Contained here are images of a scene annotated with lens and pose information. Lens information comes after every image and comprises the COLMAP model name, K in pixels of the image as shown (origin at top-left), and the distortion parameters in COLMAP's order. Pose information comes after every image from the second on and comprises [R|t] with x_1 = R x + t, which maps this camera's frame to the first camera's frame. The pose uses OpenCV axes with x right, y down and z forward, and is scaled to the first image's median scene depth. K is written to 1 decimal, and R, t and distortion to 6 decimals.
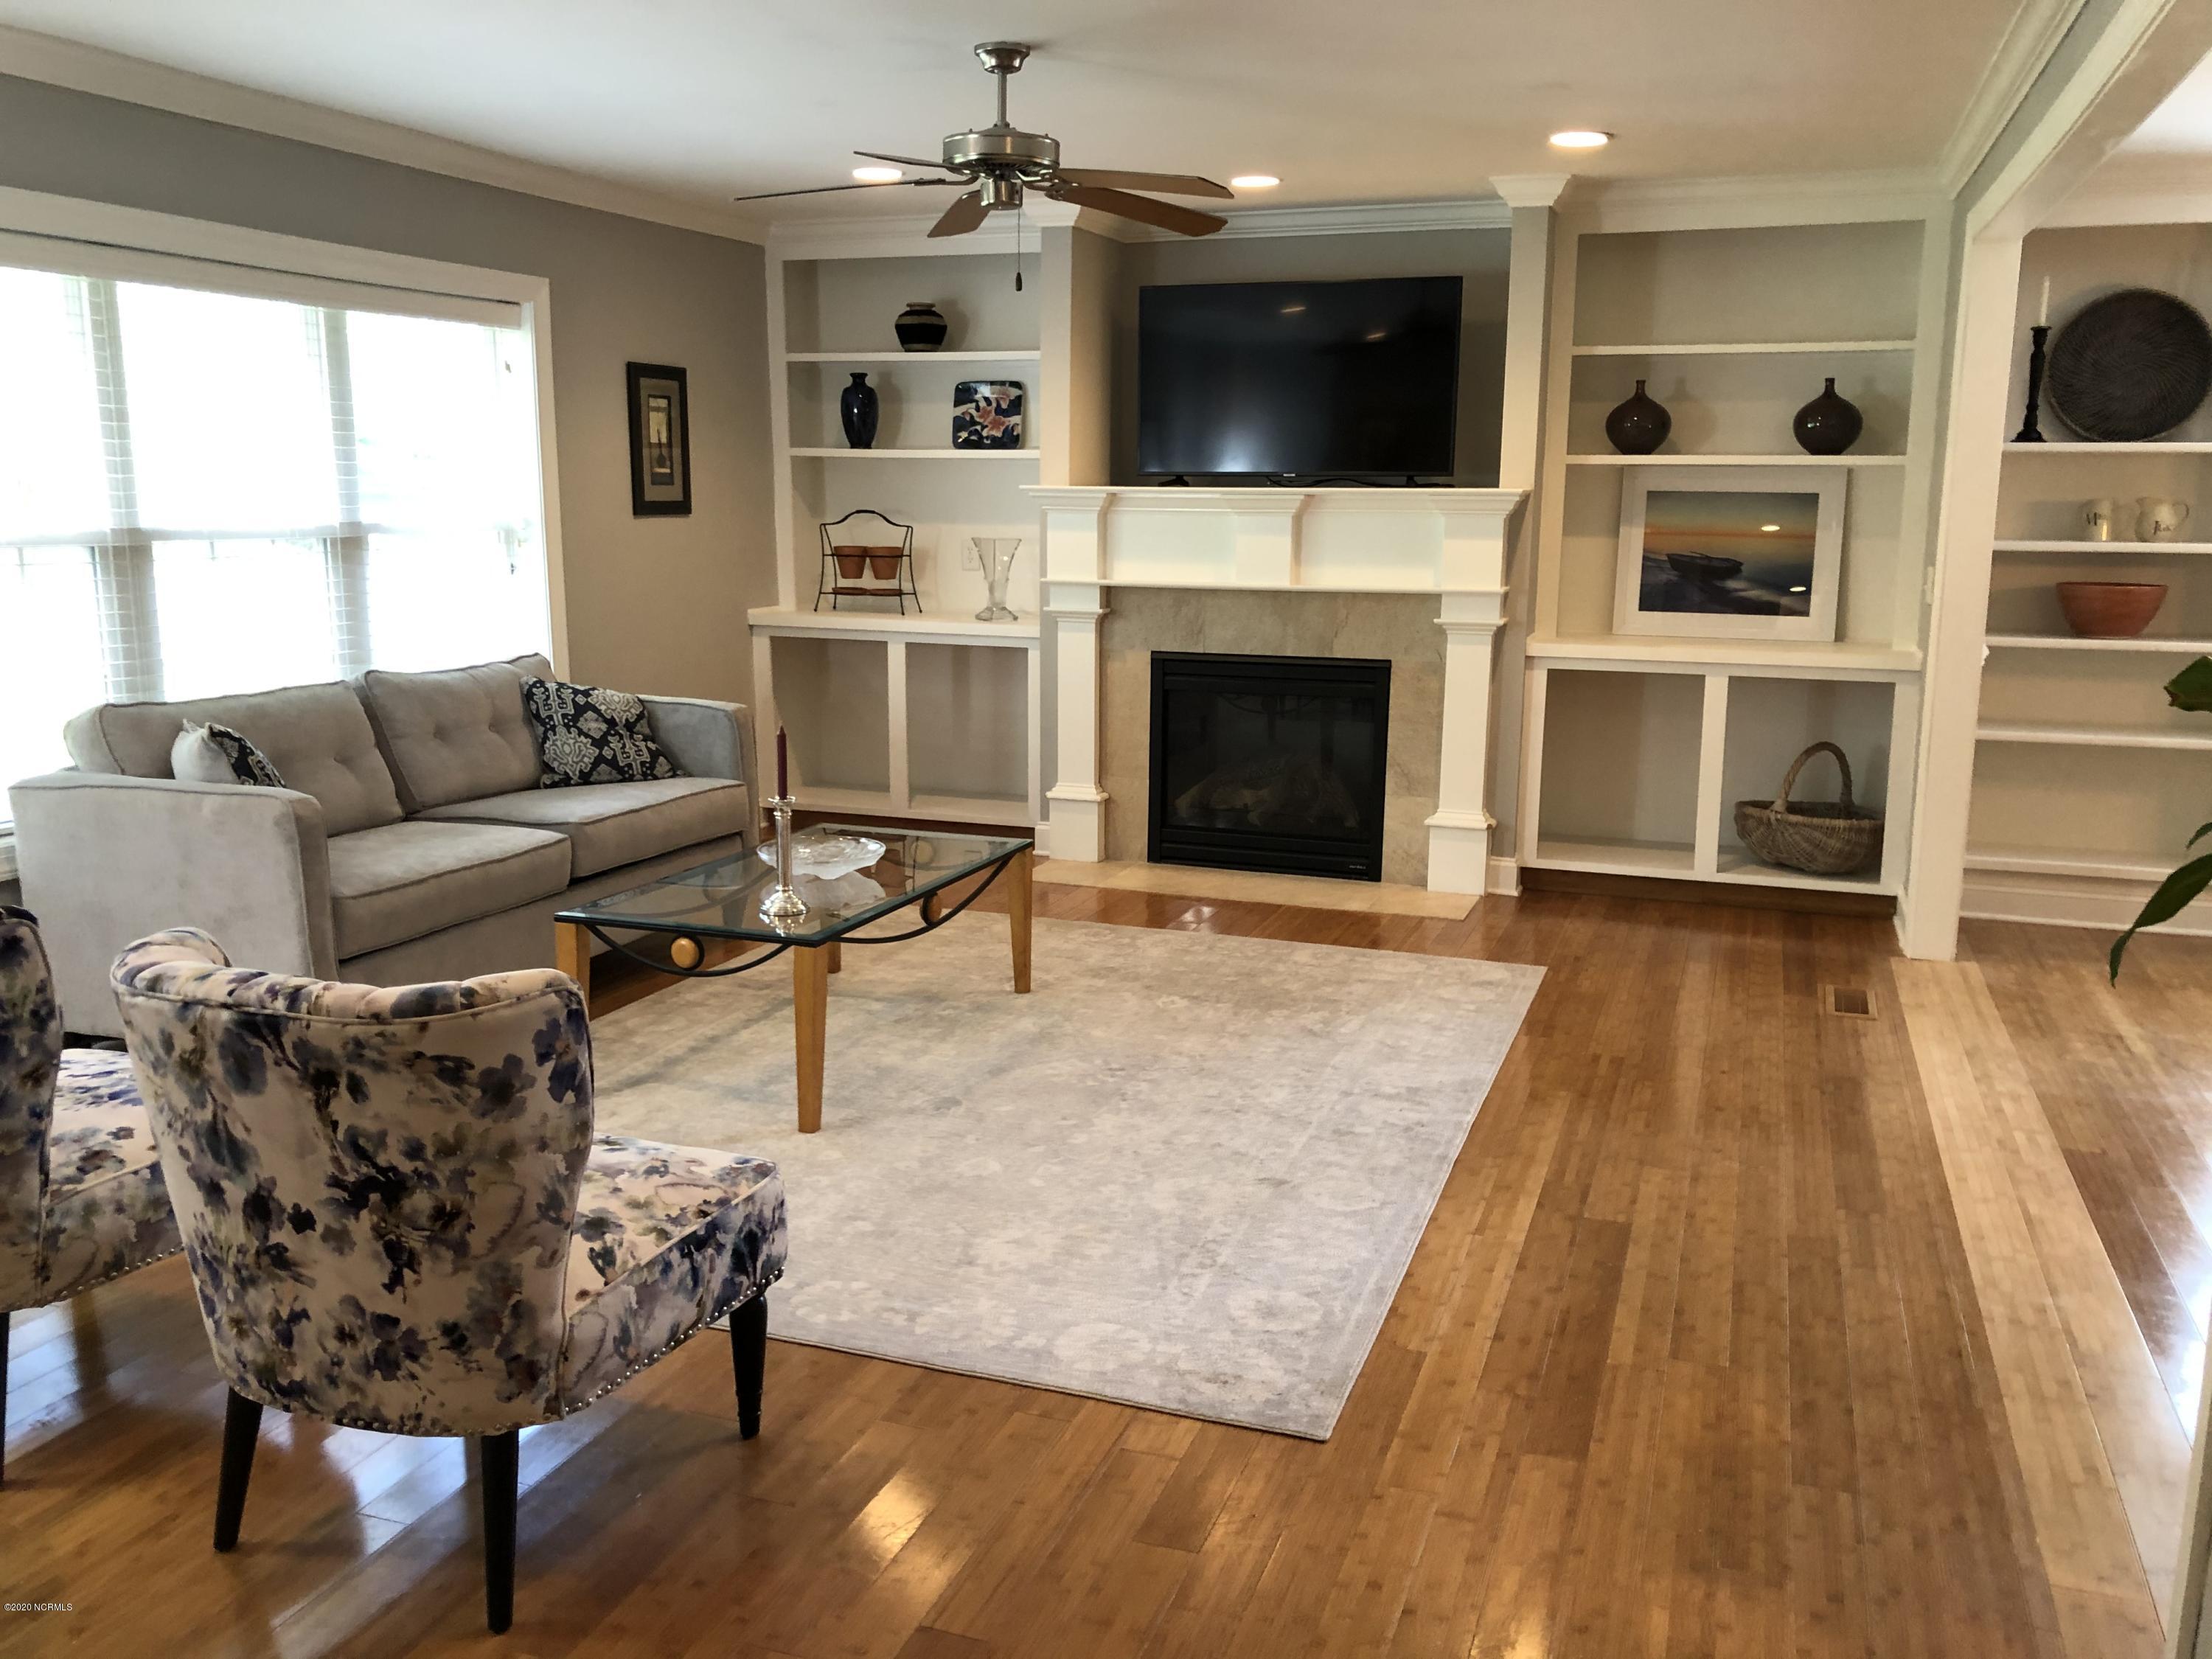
lens RADIAL K [[1807.9, 0, 1097.3], [0, 1807.9, 829.8], [0, 0, 1]] dist [0.011079, -0.005823]
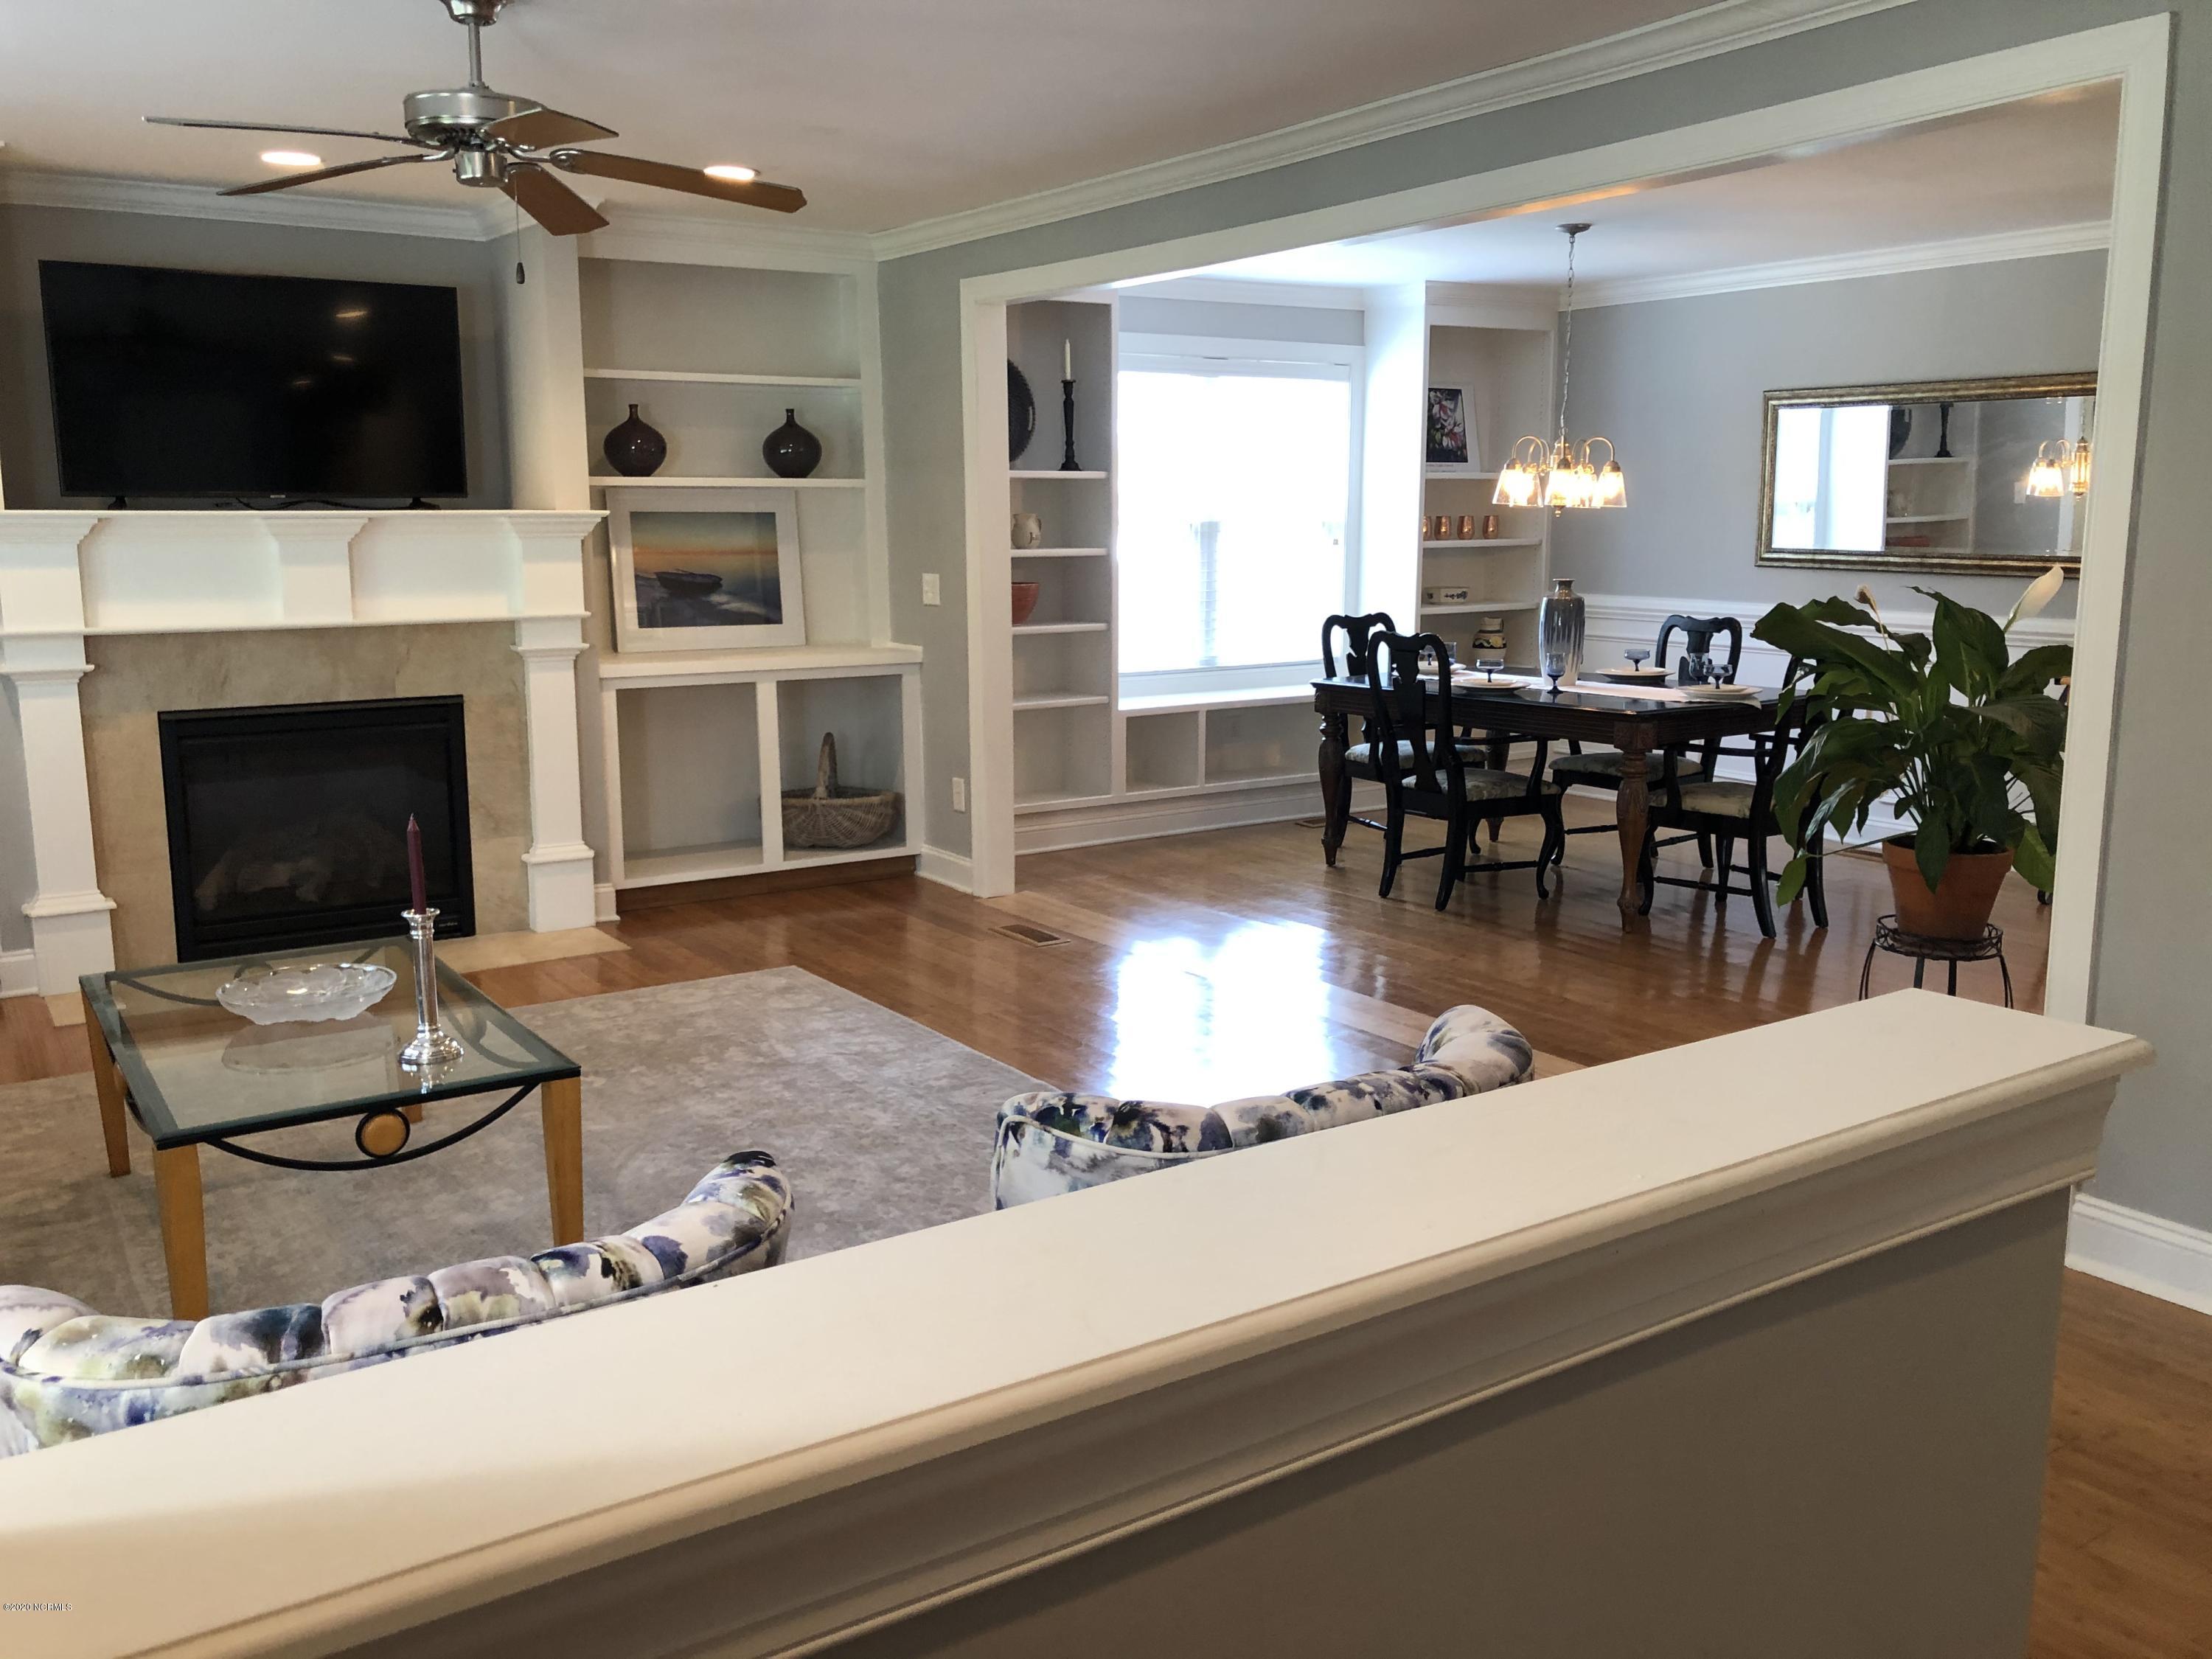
lens RADIAL K [[1807.9, 0, 1101.9], [0, 1807.9, 827.2], [0, 0, 1]] dist [0.011079, -0.005823]
pose [[0.575605, -0.146693, 0.804463, -0.406214], [0.156820, 0.985320, 0.067465, -0.038741], [-0.802550, 0.087323, 0.590160, 0.199814]]
